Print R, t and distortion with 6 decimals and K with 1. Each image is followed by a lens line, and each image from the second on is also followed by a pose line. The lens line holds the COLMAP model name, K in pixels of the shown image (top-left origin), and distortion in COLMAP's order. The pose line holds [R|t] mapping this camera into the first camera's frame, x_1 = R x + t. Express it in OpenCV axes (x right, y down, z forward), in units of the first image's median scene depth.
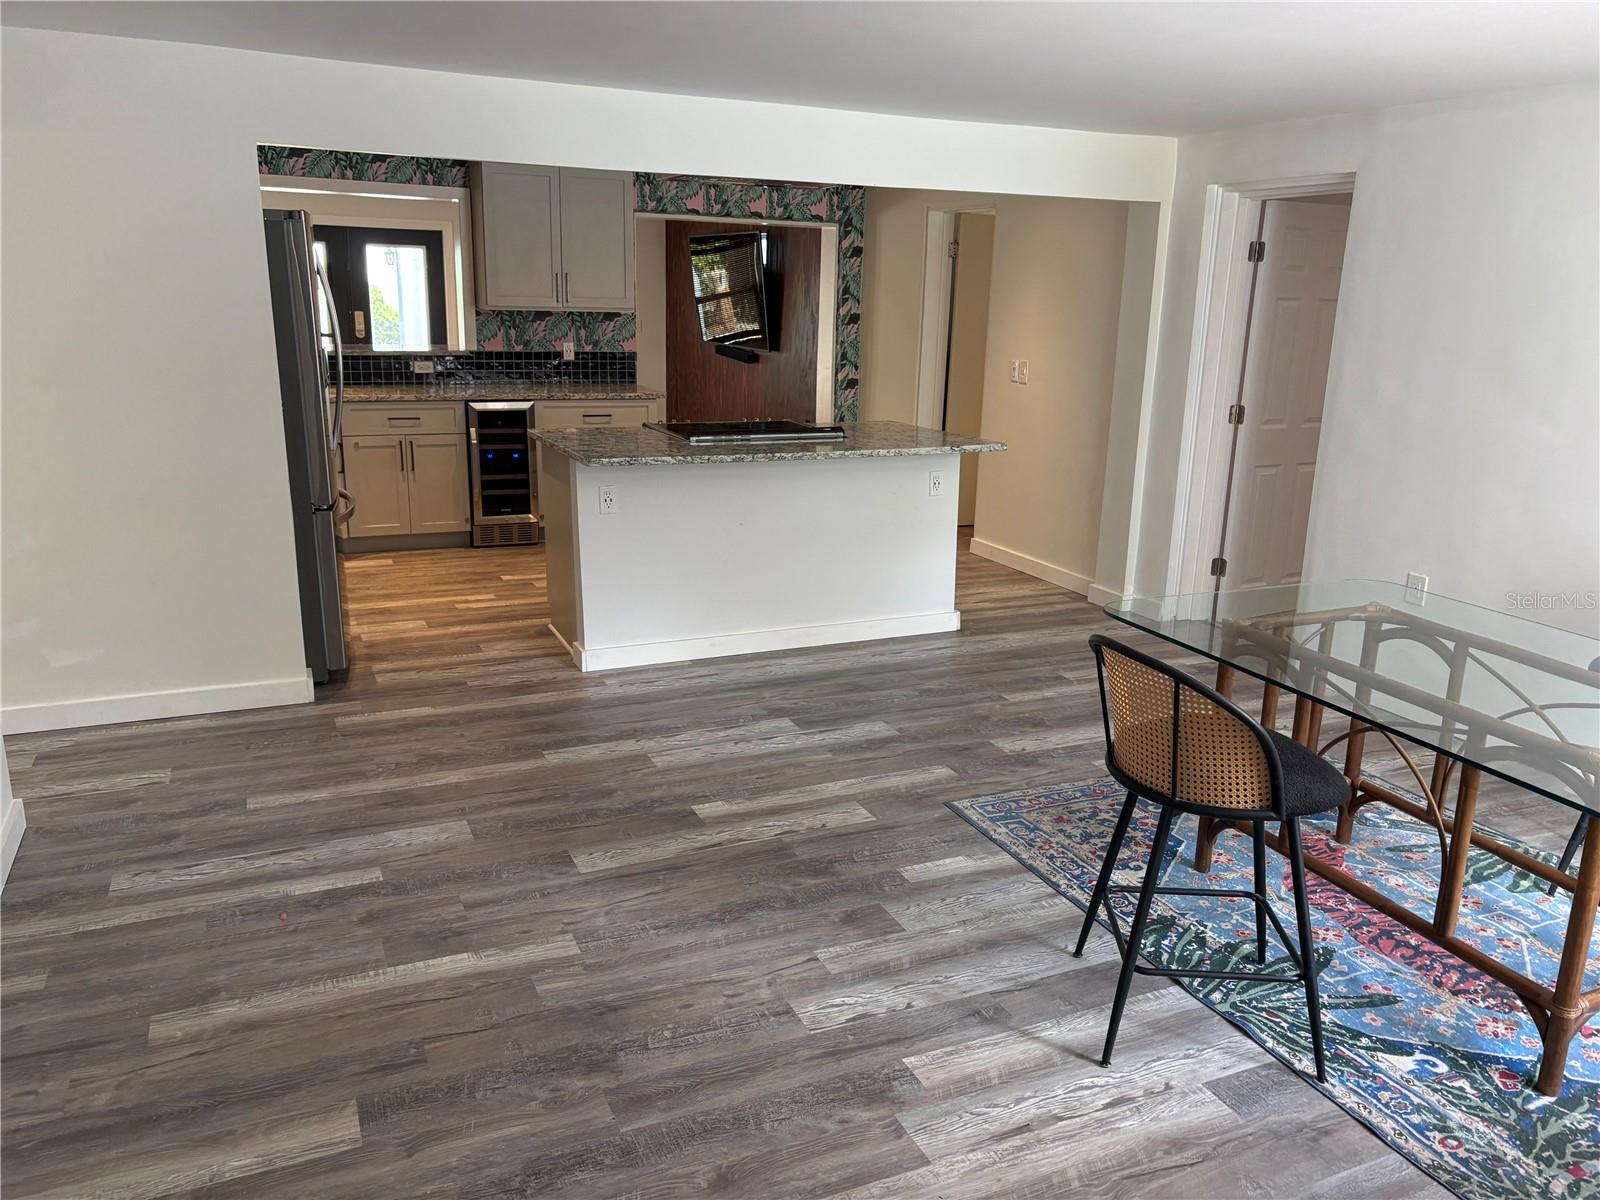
lens RADIAL K [[1217.2, 0, 800.0], [0, 1217.2, 600.0], [0, 0, 1]] dist [0.004107, 0.002276]
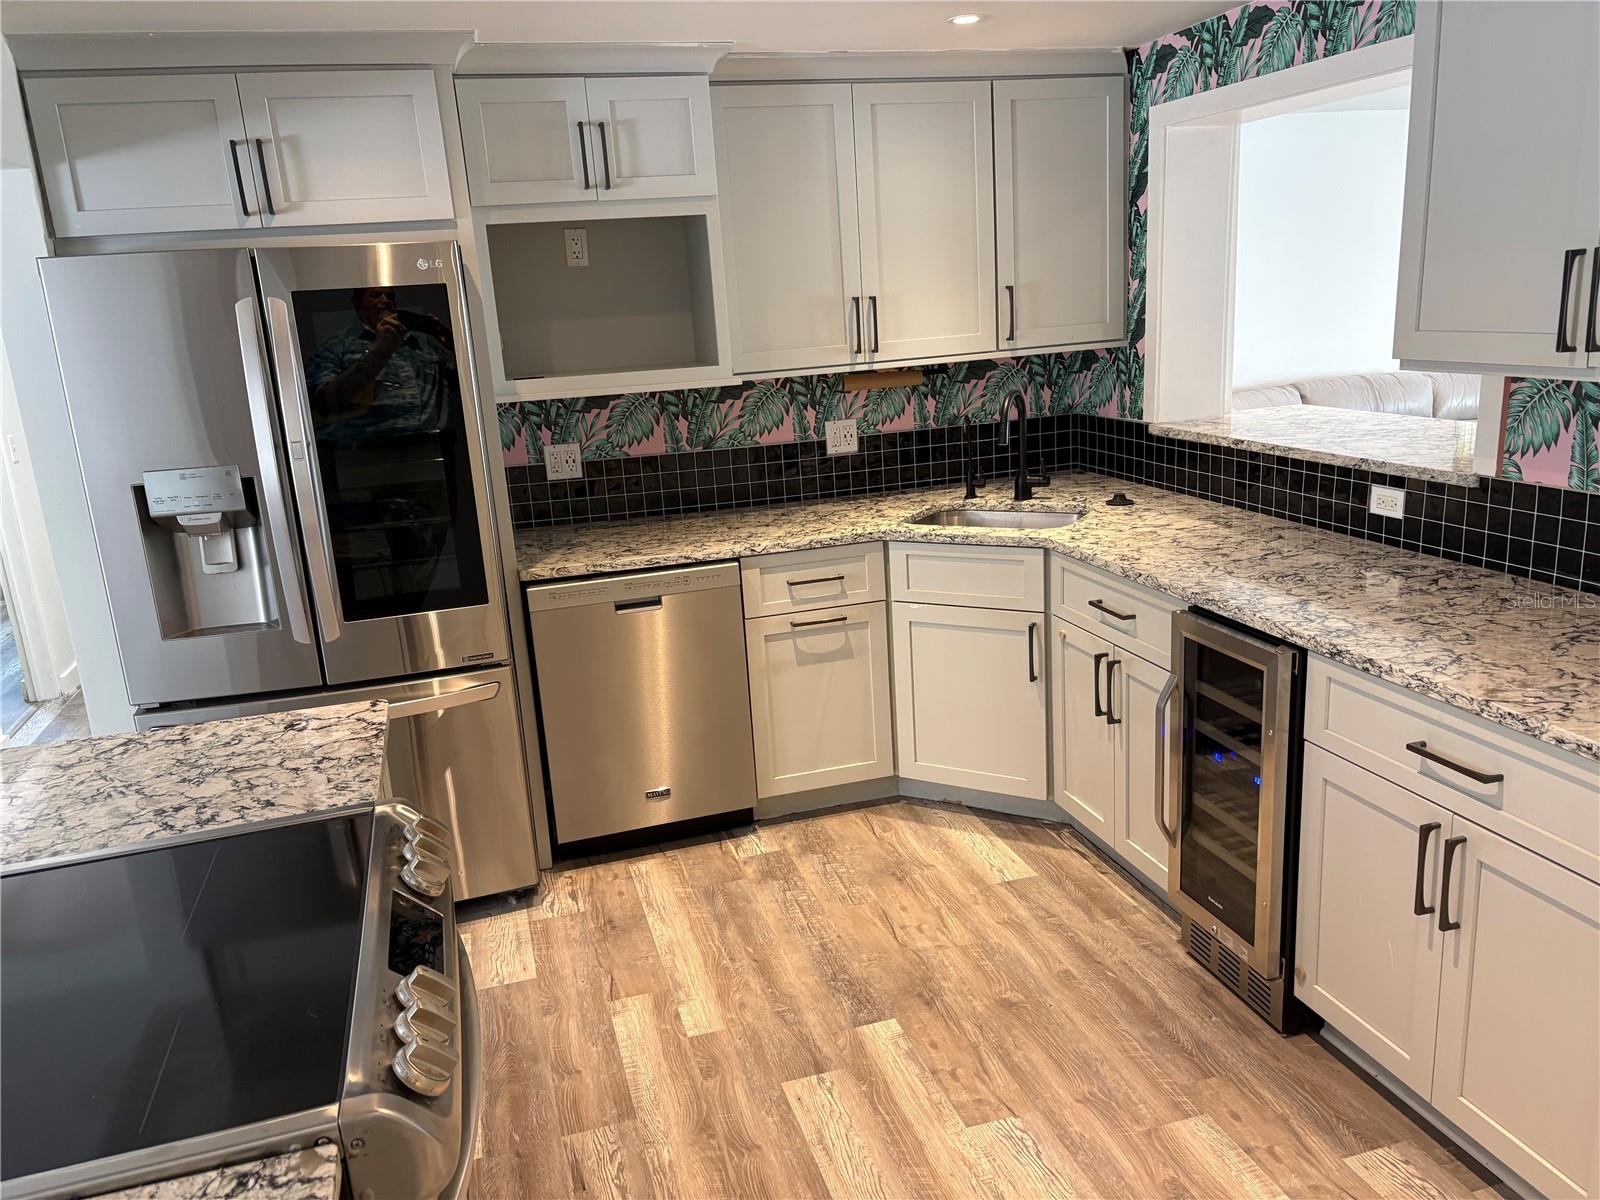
lens RADIAL K [[1217.2, 0, 800.0], [0, 1217.2, 600.0], [0, 0, 1]] dist [0.004107, 0.002276]
pose [[-0.131474, 0.227767, -0.964799, 0.137314], [-0.199152, 0.947336, 0.250783, -0.274267], [0.971109, 0.225113, -0.079190, 1.049379]]
